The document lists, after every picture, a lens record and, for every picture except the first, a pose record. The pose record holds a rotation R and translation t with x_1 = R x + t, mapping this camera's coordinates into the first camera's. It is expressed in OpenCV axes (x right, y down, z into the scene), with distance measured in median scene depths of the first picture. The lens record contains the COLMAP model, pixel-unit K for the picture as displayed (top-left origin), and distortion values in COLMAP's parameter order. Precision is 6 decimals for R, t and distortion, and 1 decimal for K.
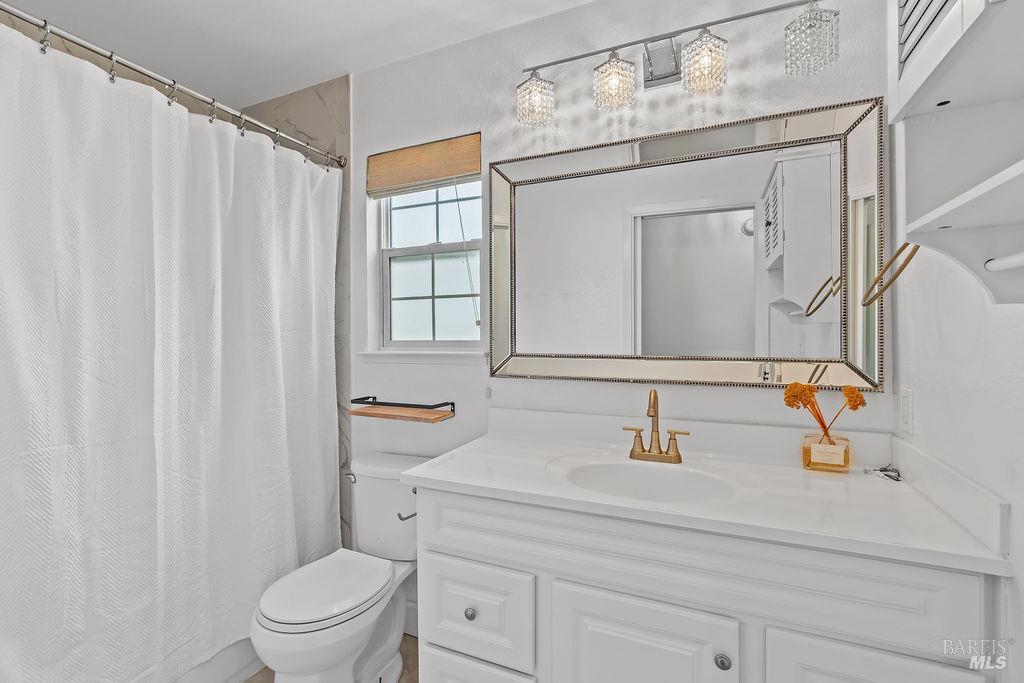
lens RADIAL K [[462.7, 0, 506.7], [0, 462.7, 338.2], [0, 0, 1]] dist [-0.001445, 0.000057]
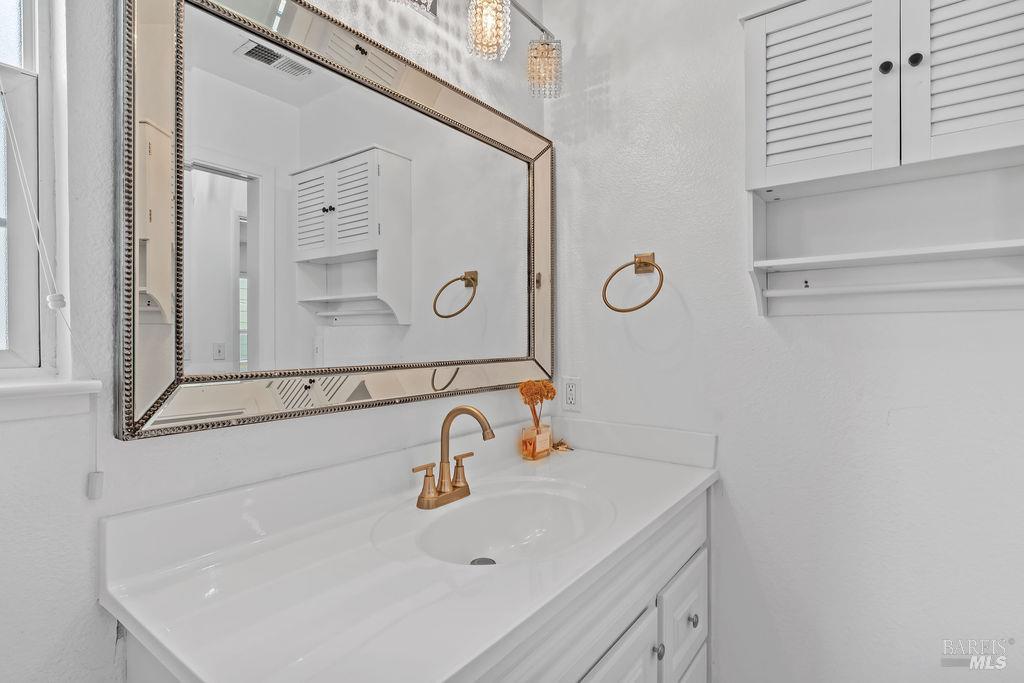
lens RADIAL K [[517.9, 0, 512.0], [0, 517.9, 341.5], [0, 0, 1]] dist [-0.001517, -0.000216]
pose [[0.215674, -0.004238, 0.976456, -0.474845], [0.016153, 0.999869, 0.000772, 0.004848], [-0.976332, 0.015606, 0.215714, 0.696161]]
